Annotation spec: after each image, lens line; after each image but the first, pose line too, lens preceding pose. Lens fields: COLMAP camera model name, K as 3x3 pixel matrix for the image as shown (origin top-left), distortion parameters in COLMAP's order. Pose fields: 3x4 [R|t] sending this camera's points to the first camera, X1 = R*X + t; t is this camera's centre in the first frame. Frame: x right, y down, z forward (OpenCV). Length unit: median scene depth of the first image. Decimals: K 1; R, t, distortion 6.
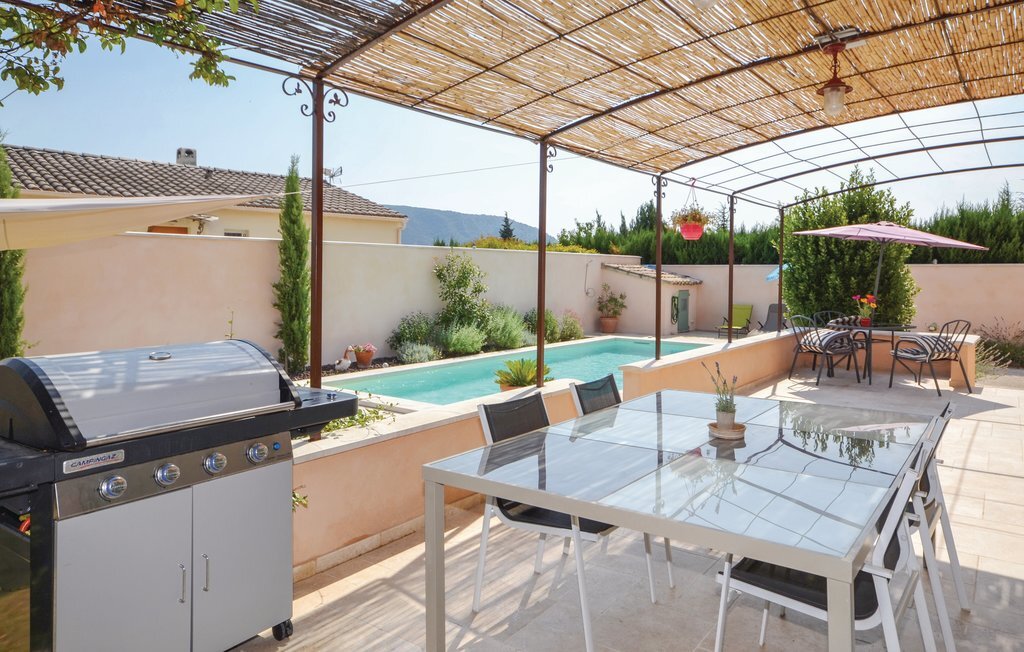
lens RADIAL K [[653.0, 0, 511.3], [0, 653.0, 317.1], [0, 0, 1]] dist [-0.000985, -0.004743]
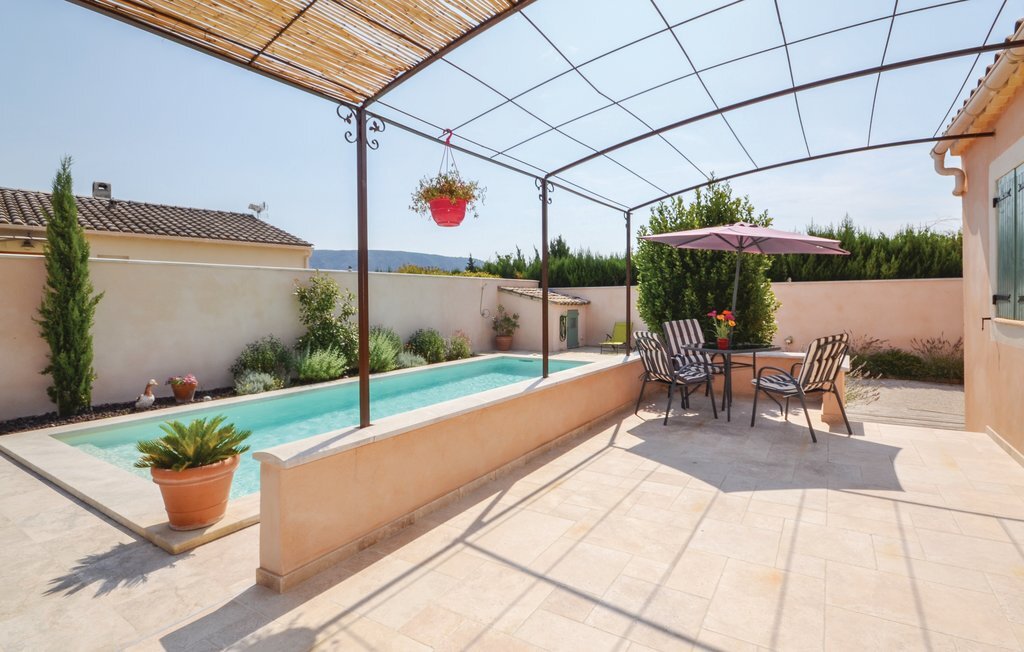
lens RADIAL K [[485.3, 0, 519.1], [0, 485.3, 325.7], [0, 0, 1]] dist [-0.017054, 0.000064]
pose [[0.996736, -0.017968, 0.078704, 0.160978], [0.019032, 0.999737, -0.012797, -0.008262], [-0.078453, 0.014253, 0.996816, 0.276001]]
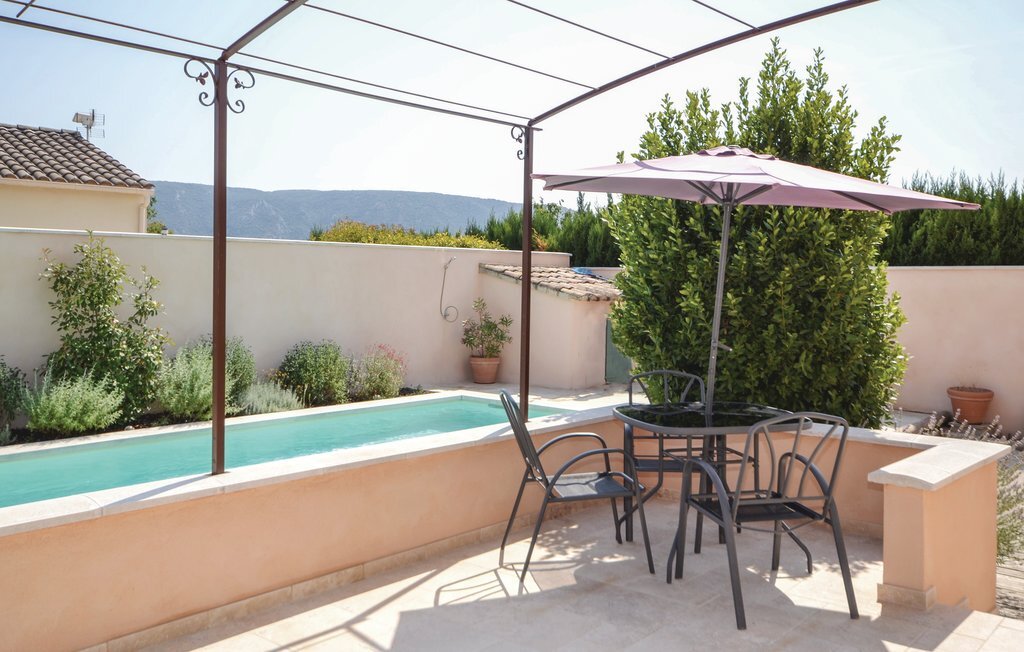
lens RADIAL K [[870.4, 0, 508.3], [0, 870.4, 324.7], [0, 0, 1]] dist [-0.003074, 0.006215]
pose [[0.997740, 0.007665, -0.066753, 0.321509], [-0.008798, 0.999822, -0.016697, -0.021940], [0.066613, 0.017247, 0.997630, 0.326705]]
